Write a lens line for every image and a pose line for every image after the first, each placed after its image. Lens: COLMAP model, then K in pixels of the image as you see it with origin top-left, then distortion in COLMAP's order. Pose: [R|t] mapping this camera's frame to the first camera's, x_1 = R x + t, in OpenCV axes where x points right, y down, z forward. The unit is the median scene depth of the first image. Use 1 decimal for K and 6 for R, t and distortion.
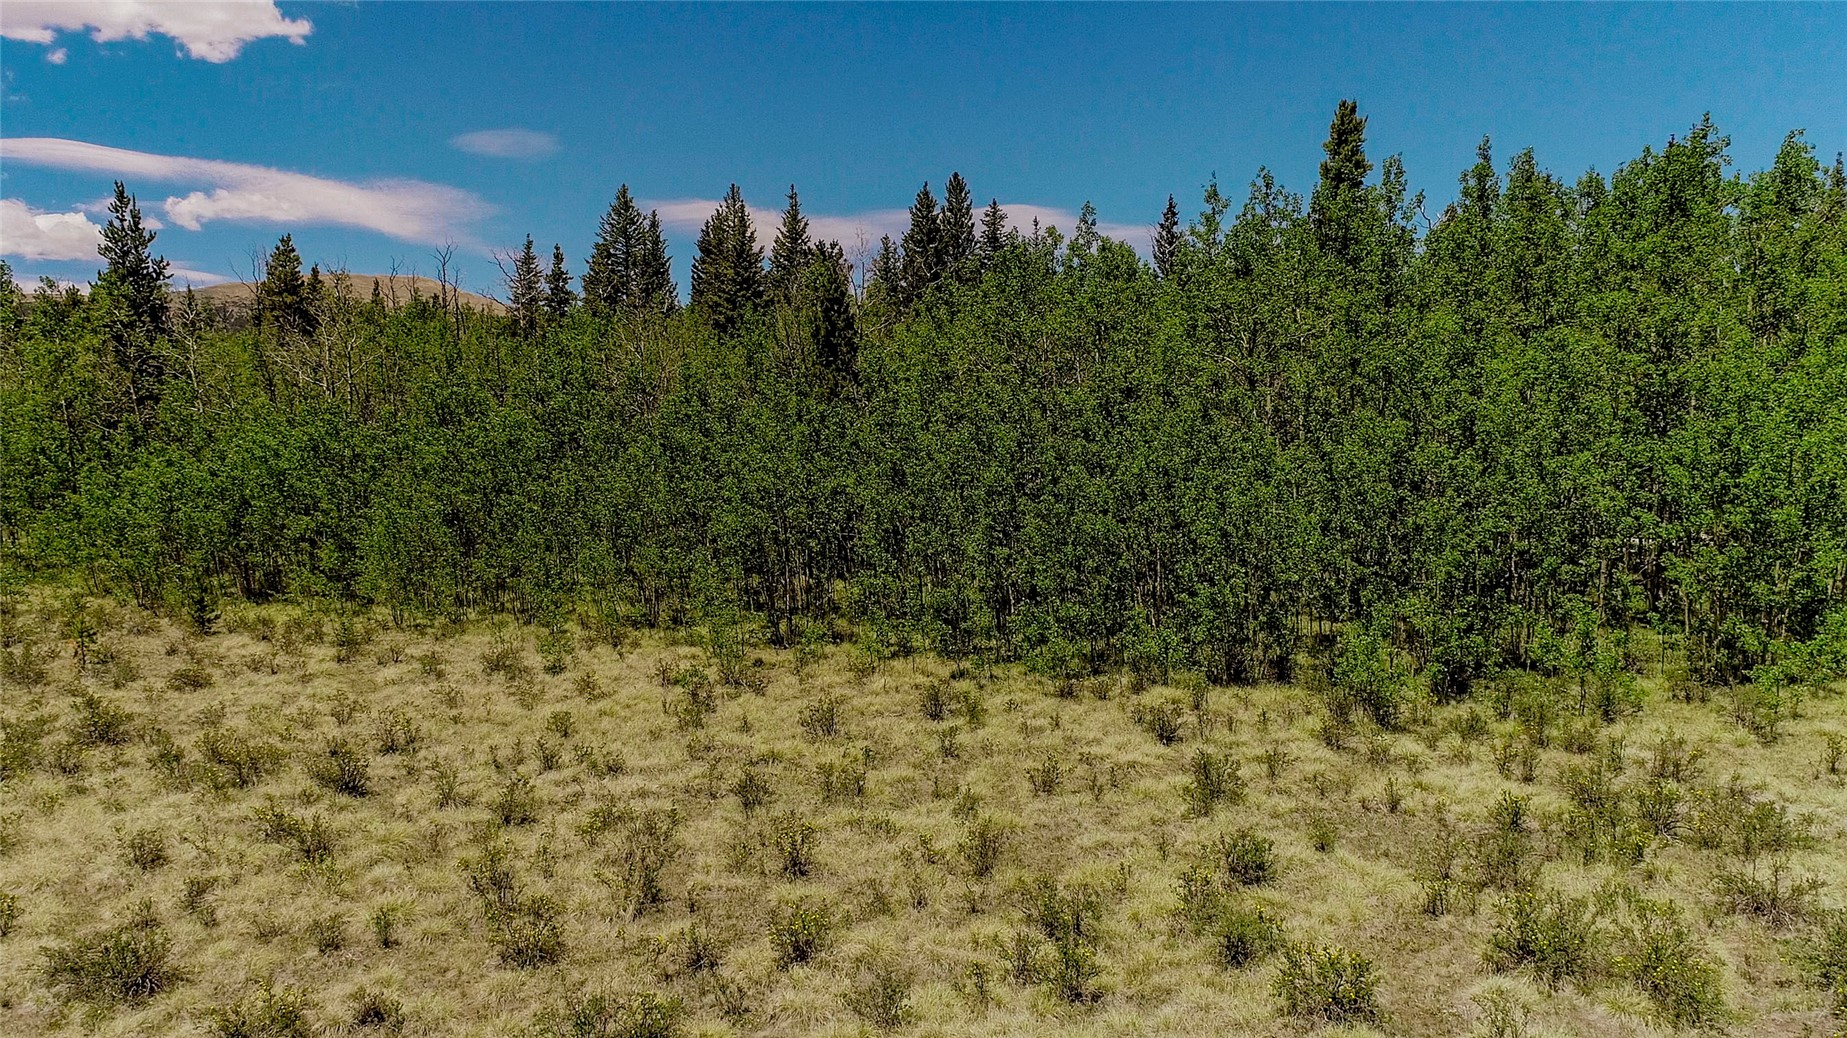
lens RADIAL K [[1337.8, 0, 923.5], [0, 1337.8, 519.0], [0, 0, 1]] dist [-0.010779, 0.001254]
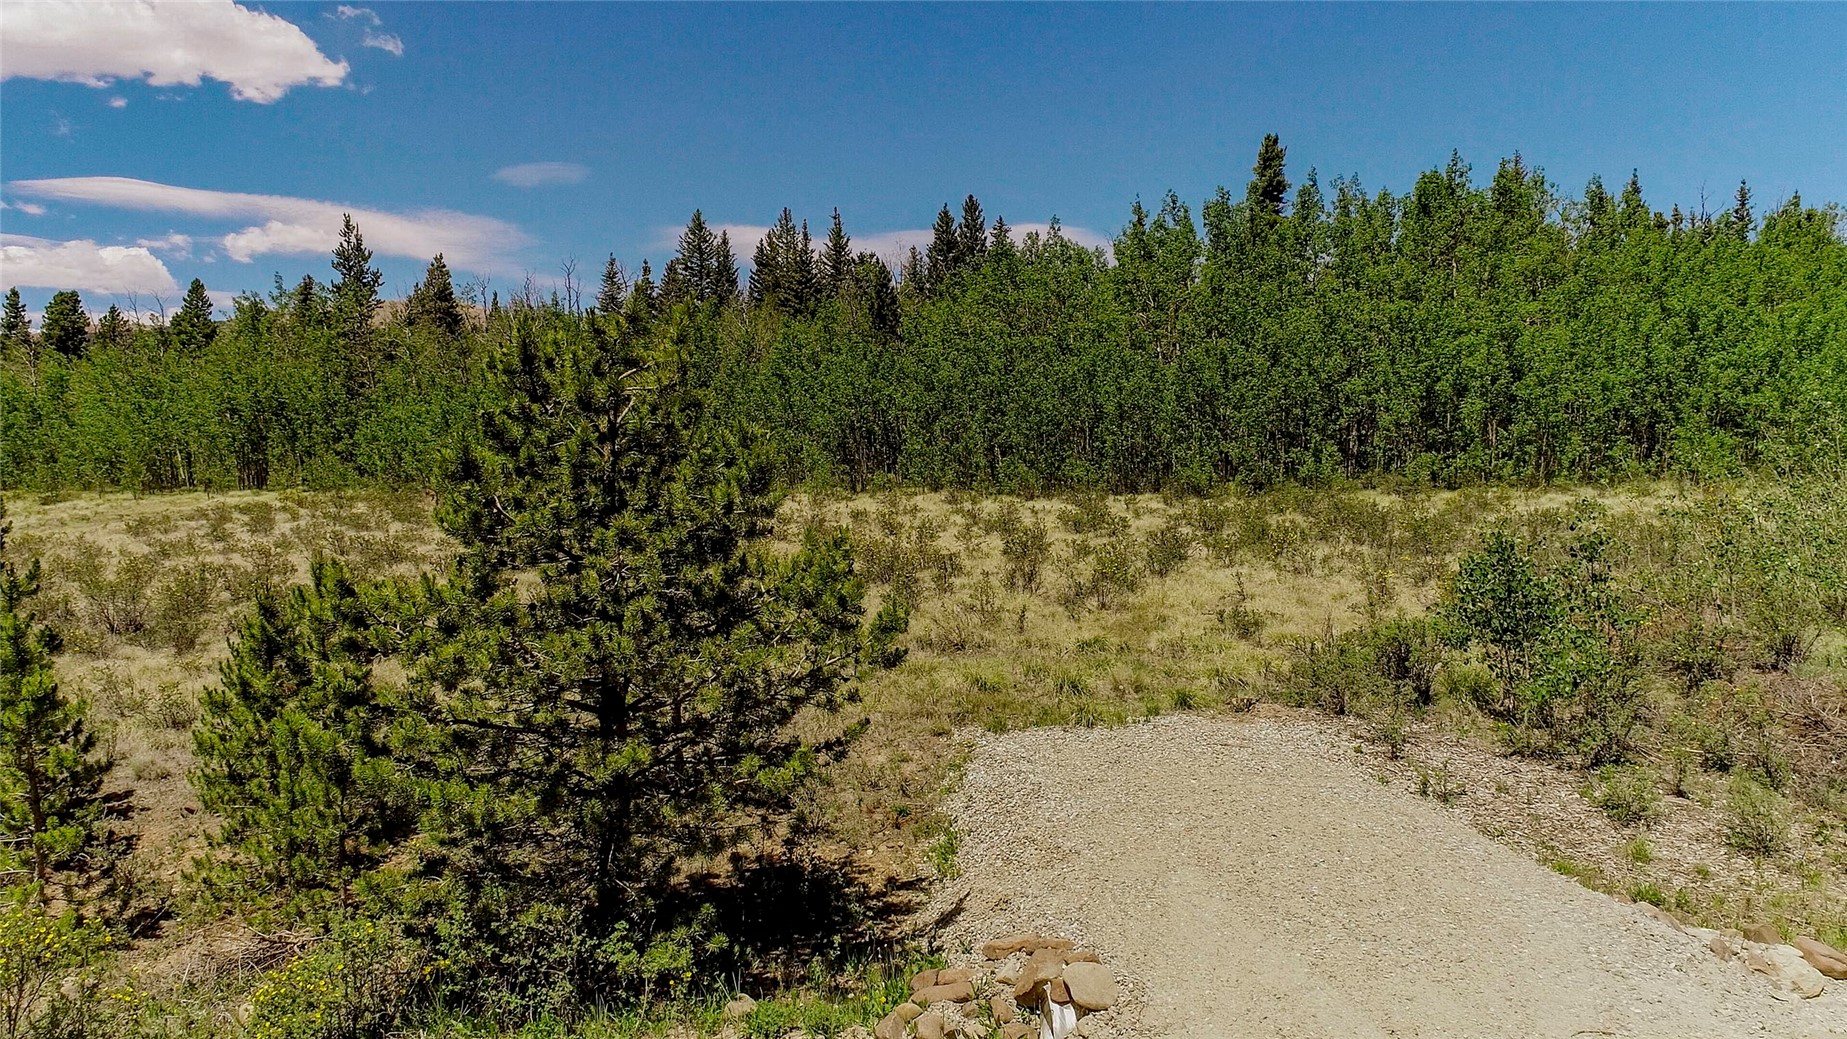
lens RADIAL K [[1305.9, 0, 923.5], [0, 1305.9, 519.5], [0, 0, 1]] dist [0.006989, -0.091369]
pose [[0.999715, -0.013565, -0.019668, 0.001143], [0.013379, 0.999865, -0.009549, 0.055664], [0.019795, 0.009284, 0.999761, -0.221580]]
